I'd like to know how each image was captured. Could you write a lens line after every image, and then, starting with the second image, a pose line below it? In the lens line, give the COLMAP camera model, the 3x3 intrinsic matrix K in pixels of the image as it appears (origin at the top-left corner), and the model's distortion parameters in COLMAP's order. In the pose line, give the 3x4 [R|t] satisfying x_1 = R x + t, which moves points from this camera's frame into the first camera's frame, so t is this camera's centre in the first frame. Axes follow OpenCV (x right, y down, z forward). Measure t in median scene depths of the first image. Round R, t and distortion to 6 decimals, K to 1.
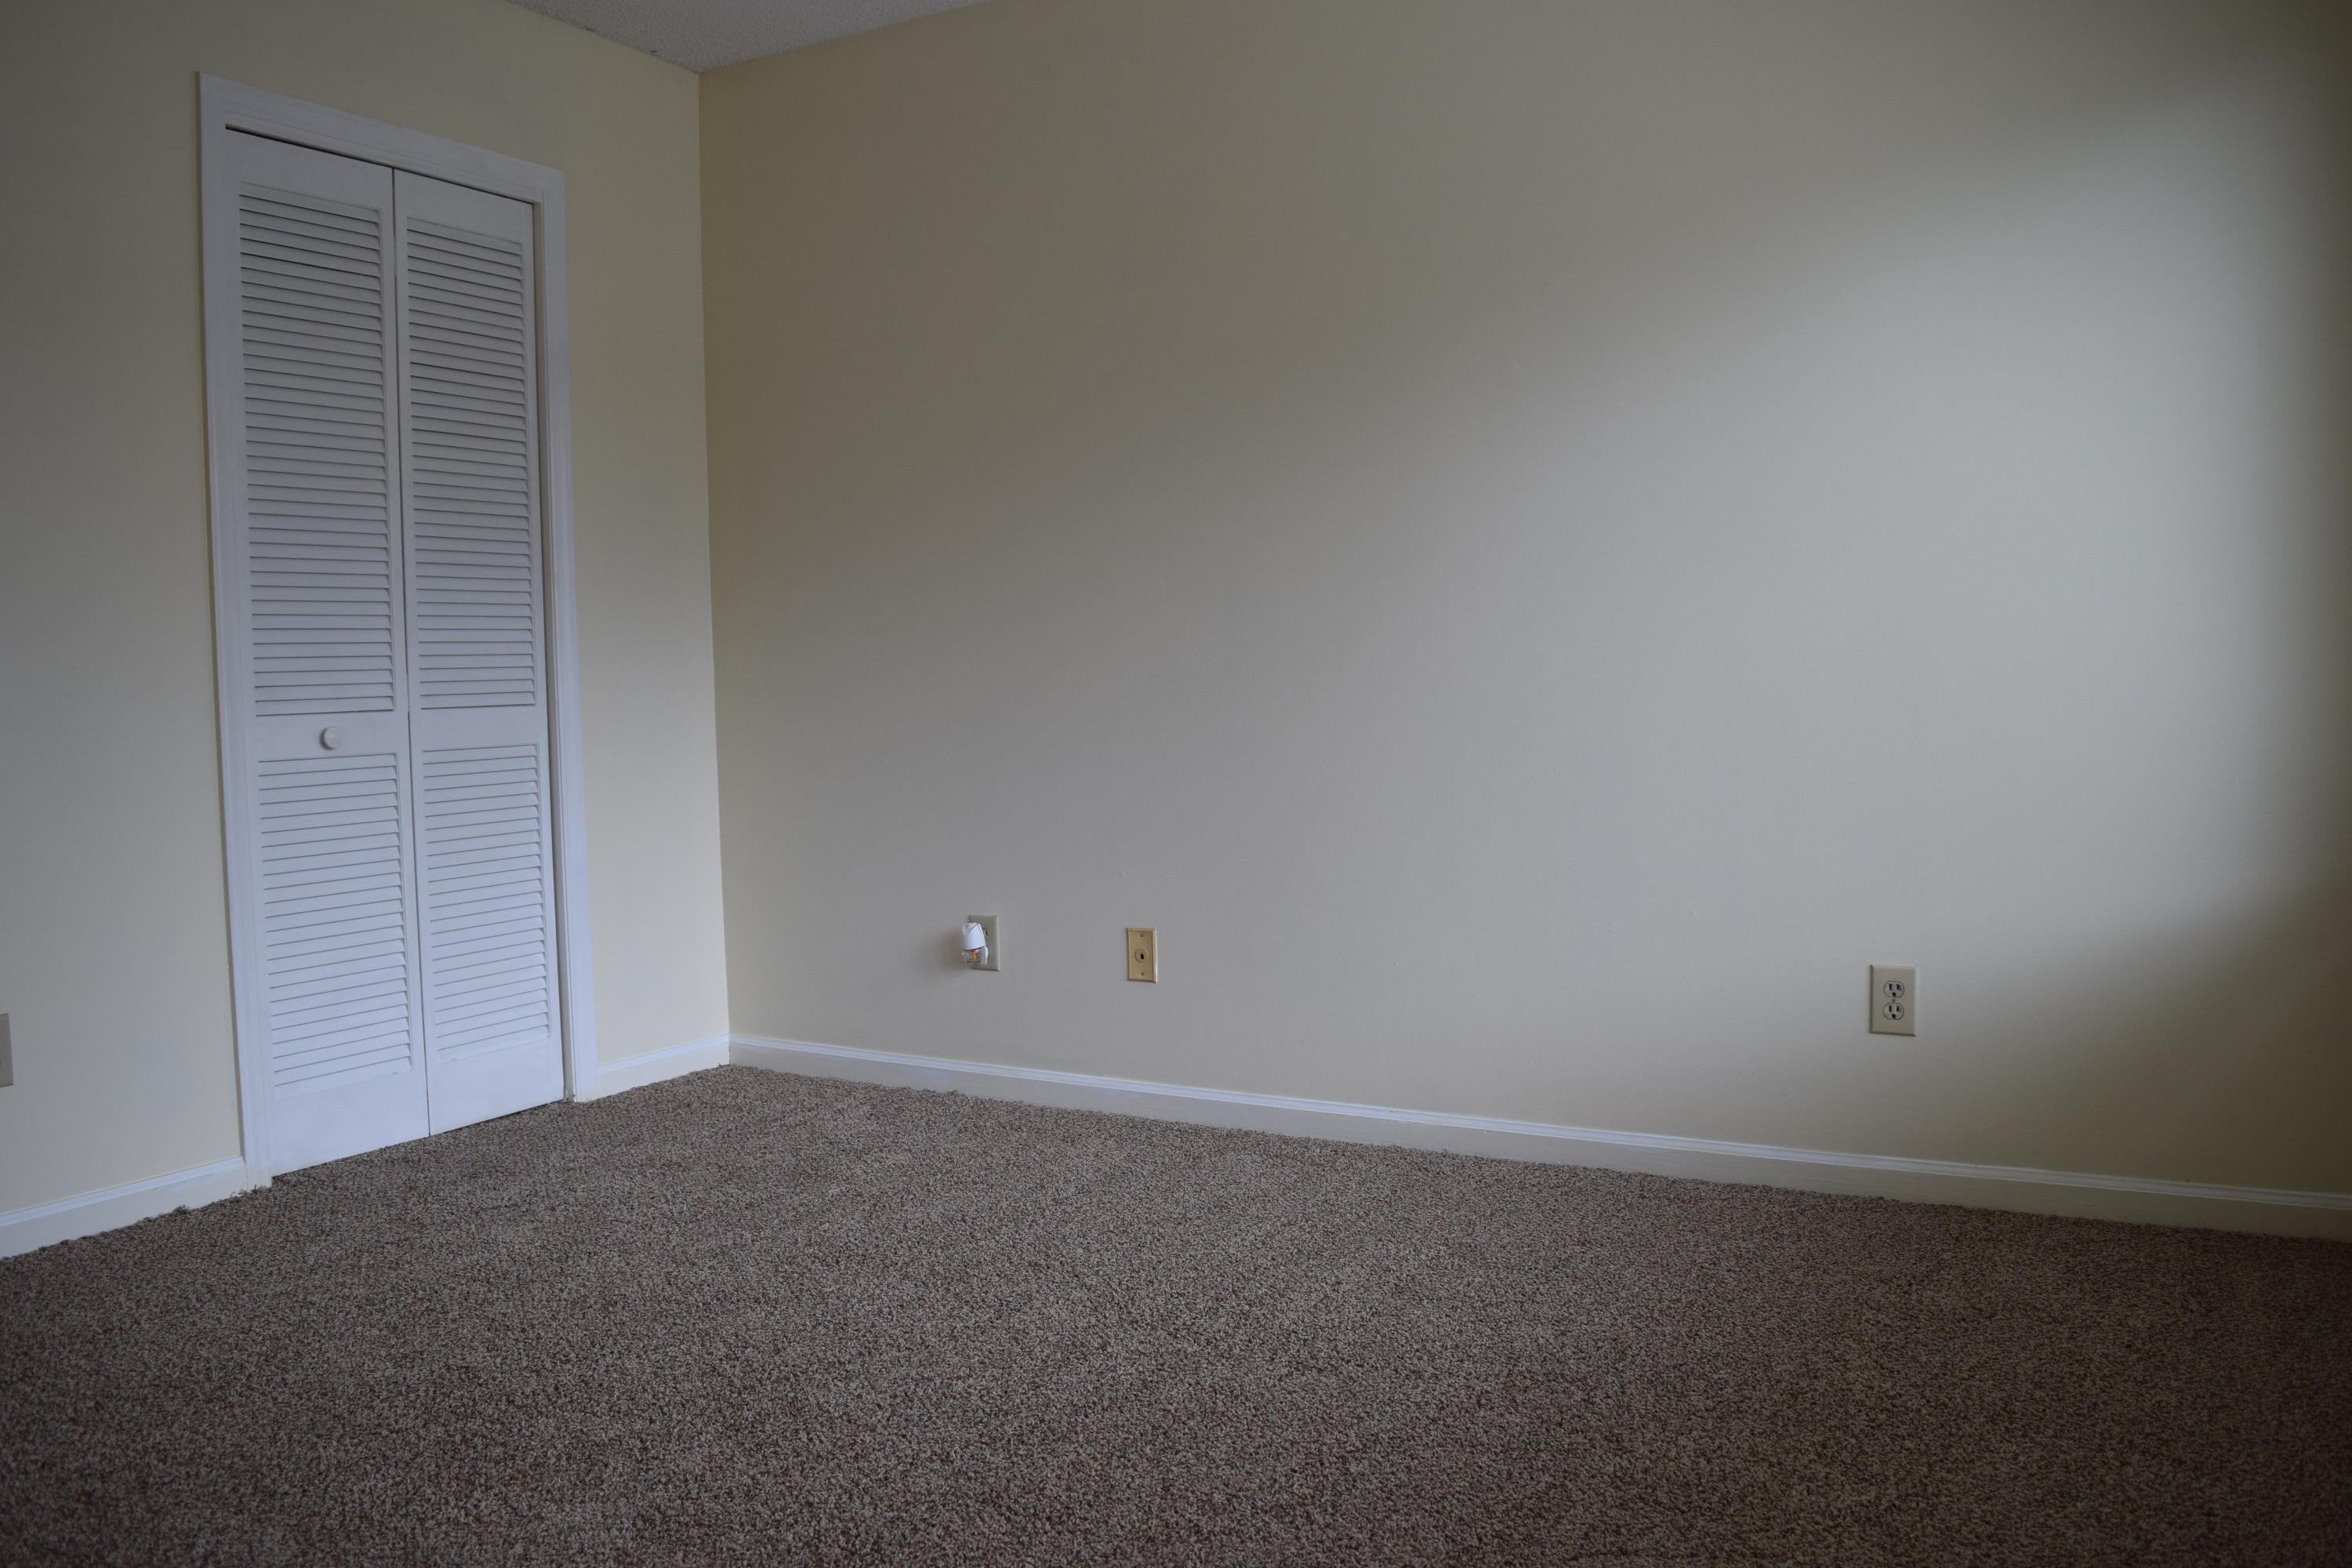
lens RADIAL K [[1843.4, 0, 1176.0], [0, 1843.4, 784.0], [0, 0, 1]] dist [-0.099363, 0.026024]
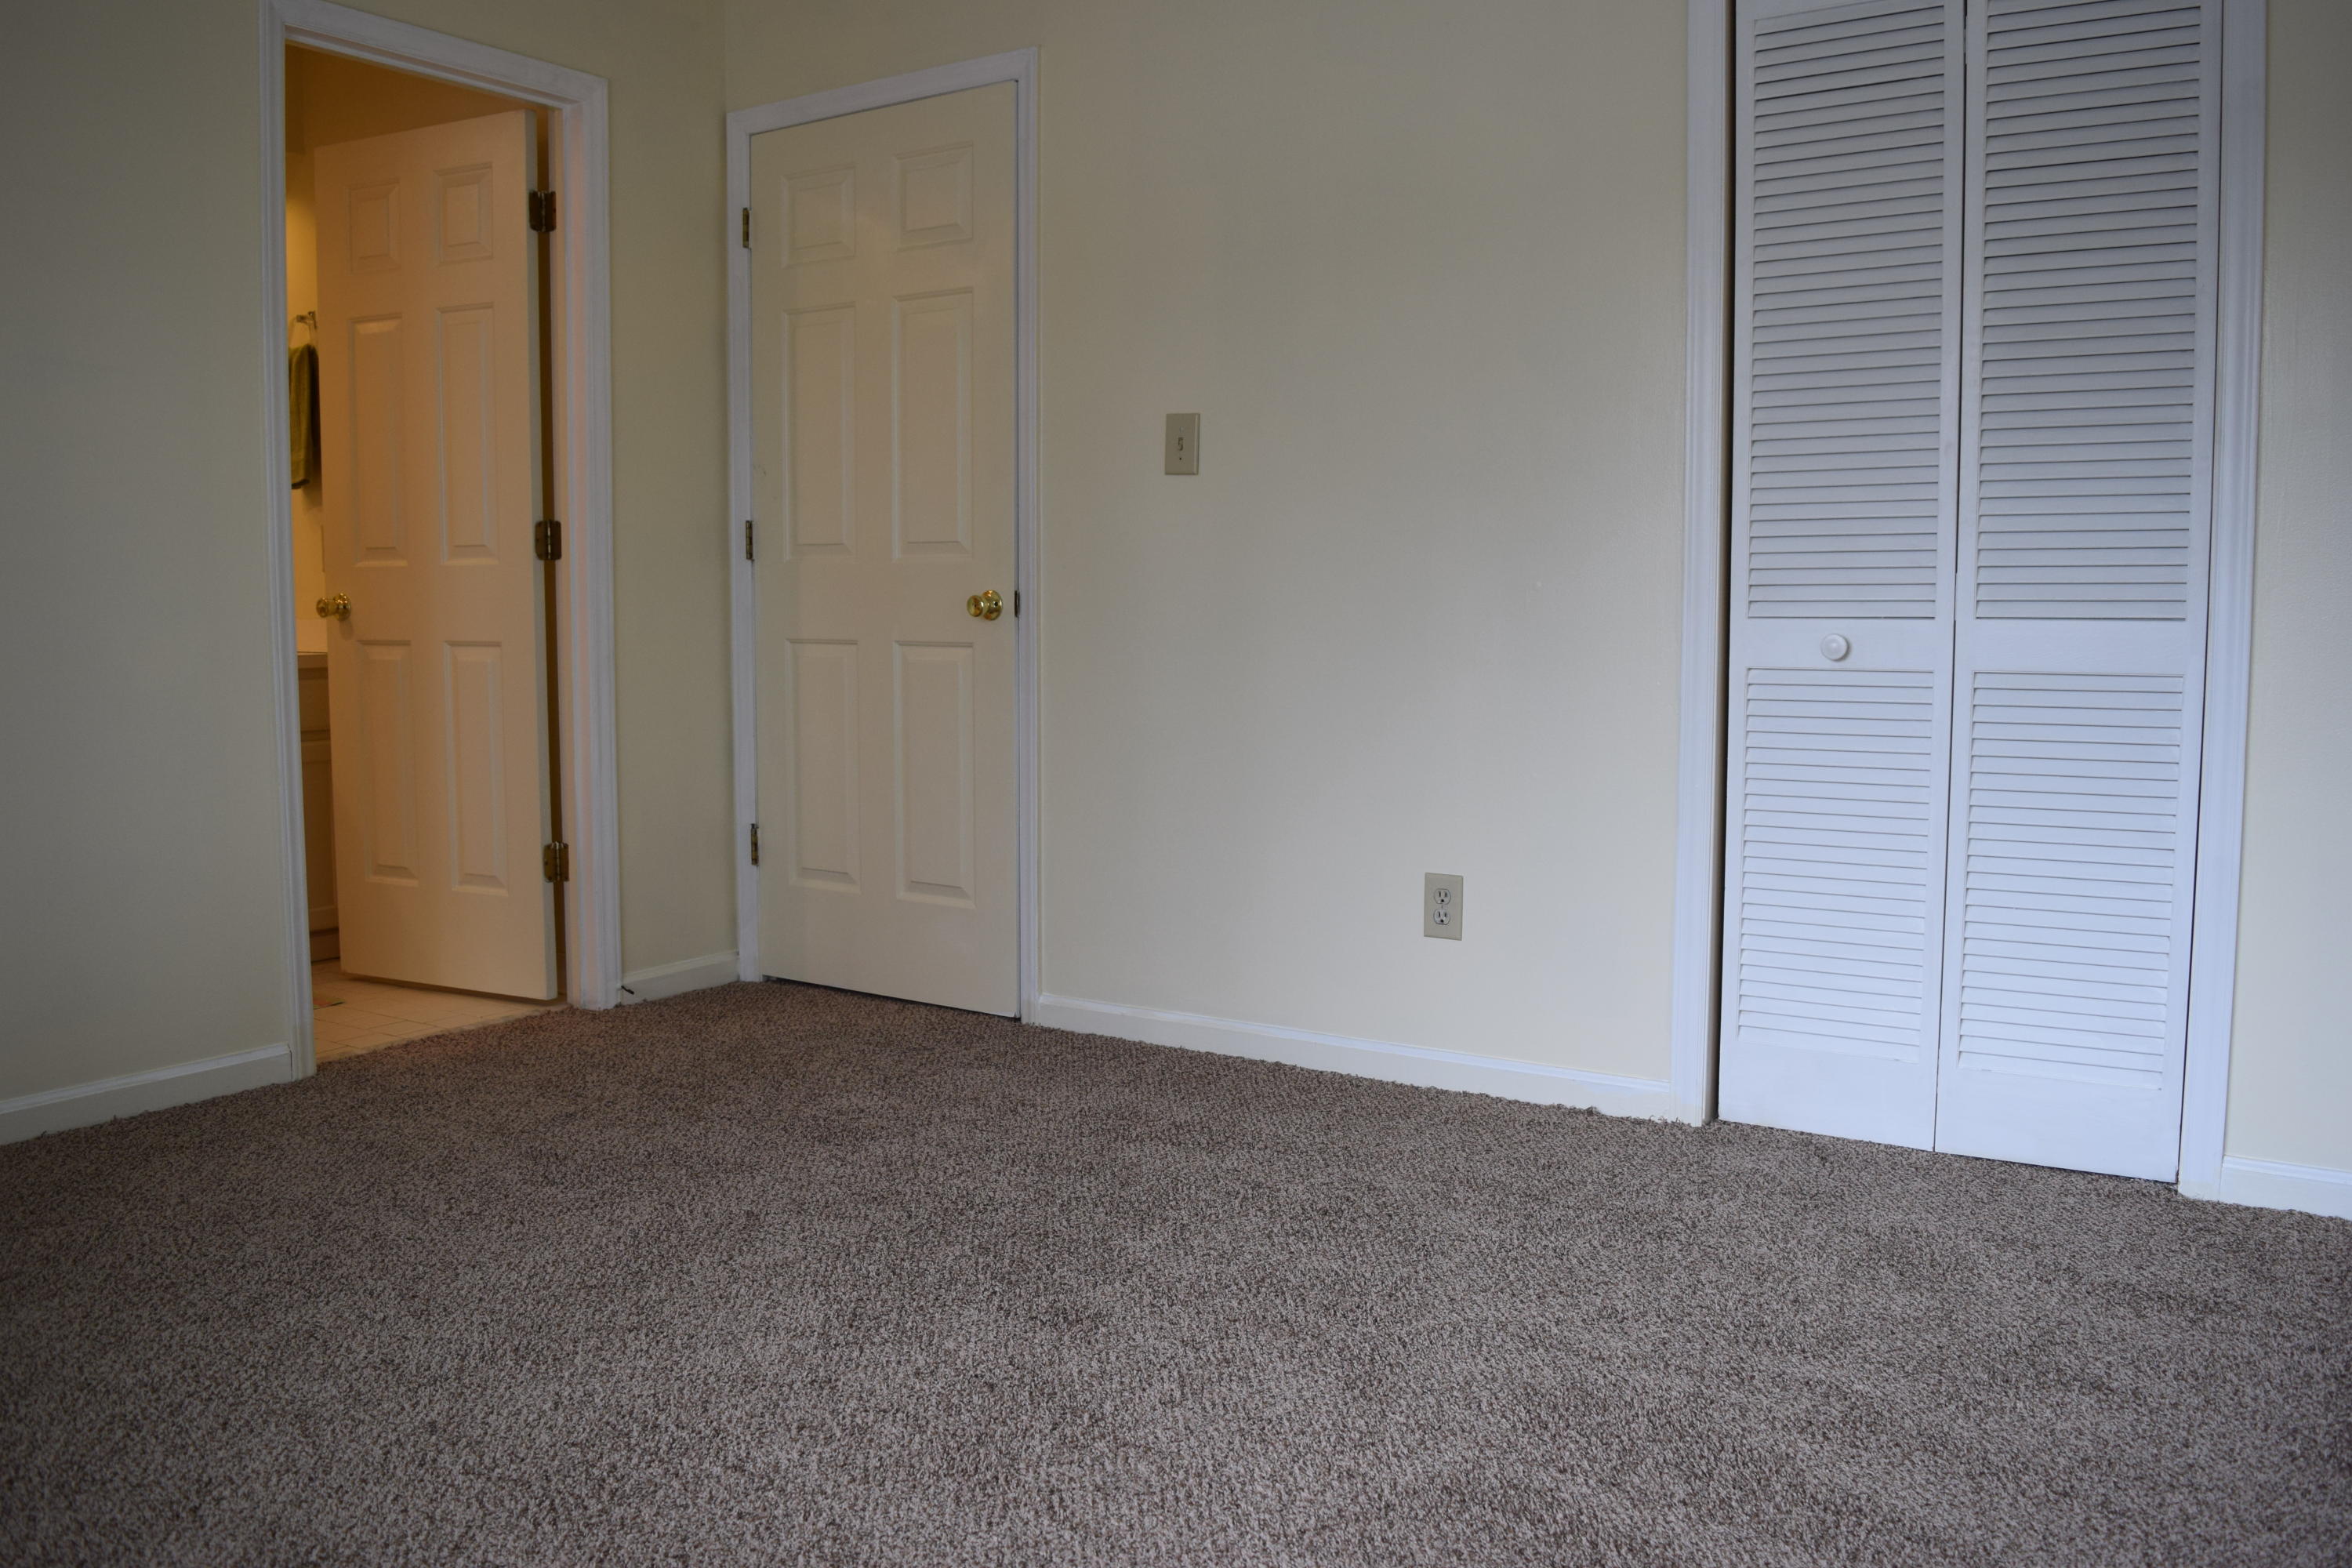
lens RADIAL K [[1843.4, 0, 1176.0], [0, 1843.4, 784.0], [0, 0, 1]] dist [-0.099363, 0.026024]
pose [[-0.070181, 0.112188, -0.991206, 0.400051], [-0.057777, 0.991530, 0.116315, -0.041848], [0.995860, 0.065432, -0.063104, 0.731708]]
